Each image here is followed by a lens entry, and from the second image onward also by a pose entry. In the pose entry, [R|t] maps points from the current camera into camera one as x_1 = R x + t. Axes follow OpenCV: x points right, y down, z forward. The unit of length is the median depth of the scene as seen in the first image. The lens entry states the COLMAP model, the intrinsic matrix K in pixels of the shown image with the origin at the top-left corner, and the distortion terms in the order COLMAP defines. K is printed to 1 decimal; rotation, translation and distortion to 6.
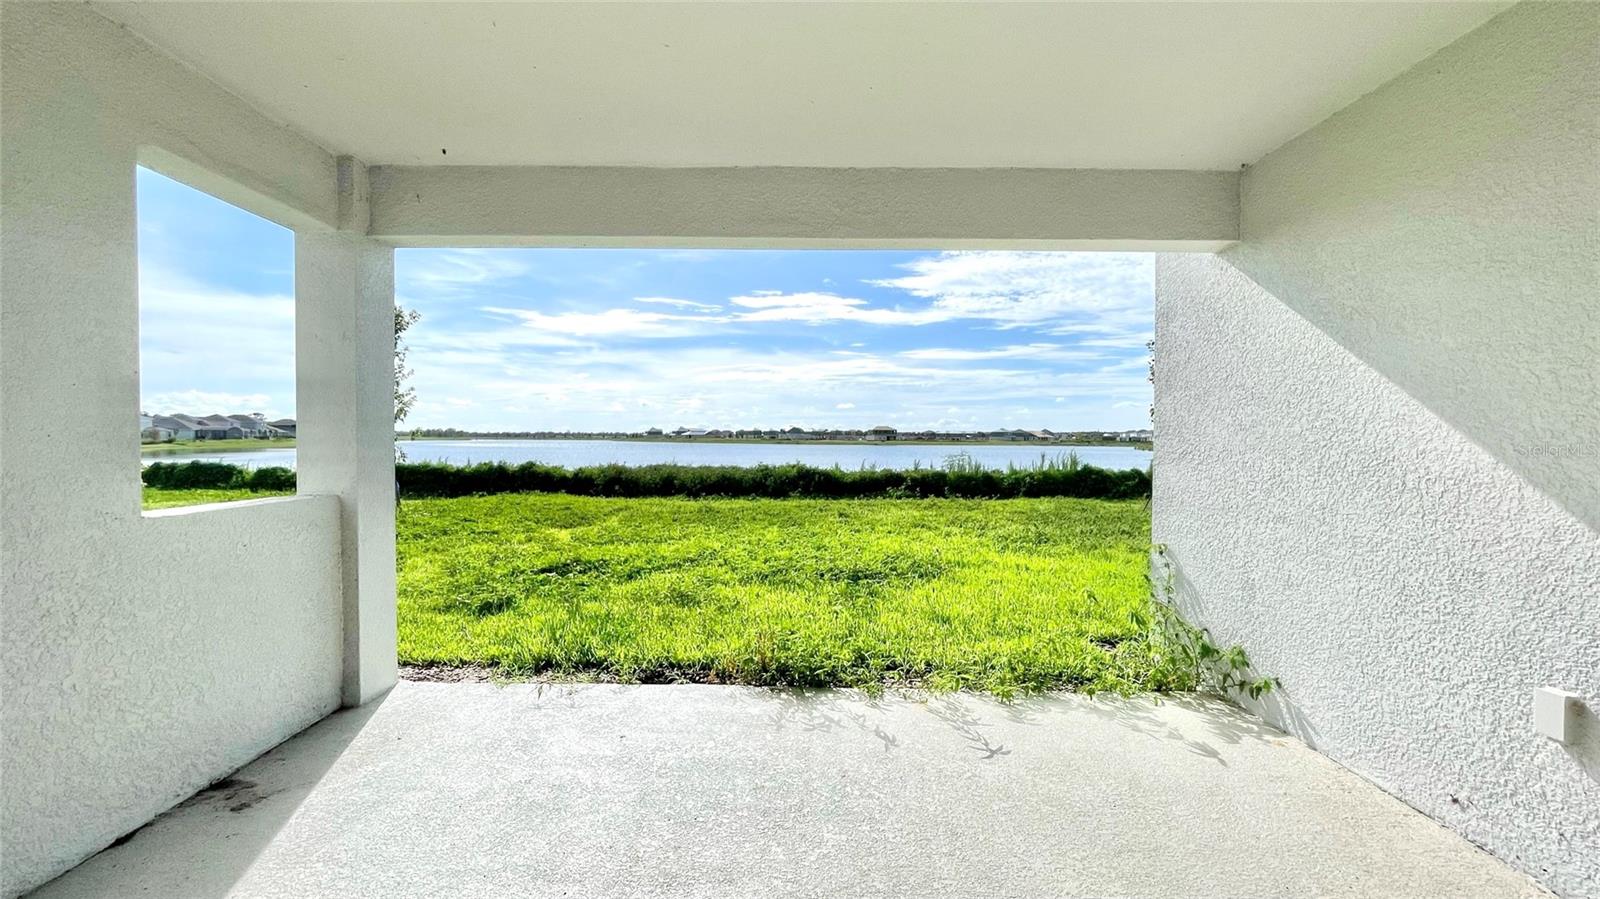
lens RADIAL K [[645.6, 0, 800.0], [0, 645.6, 449.5], [0, 0, 1]] dist [-0.001148, -0.000406]
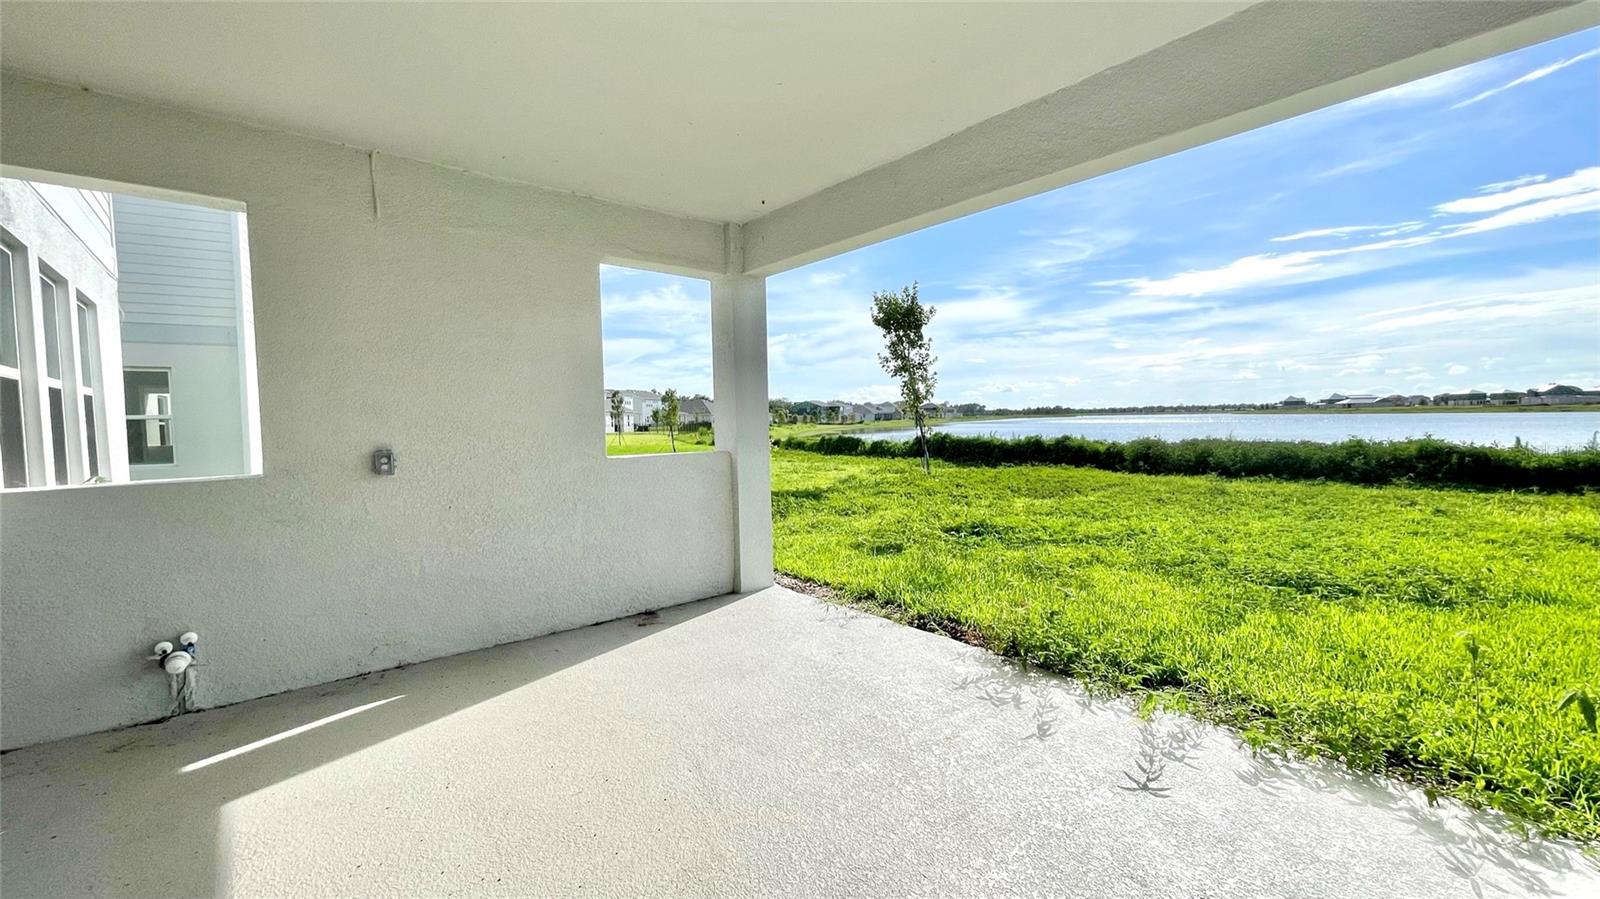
lens RADIAL K [[650.5, 0, 800.0], [0, 650.5, 449.5], [0, 0, 1]] dist [0.002672, -0.000344]
pose [[0.640948, 0.016523, -0.767406, 0.112124], [0.011692, 0.999442, 0.031285, 0.004161], [0.767495, -0.029025, 0.640397, 0.031218]]
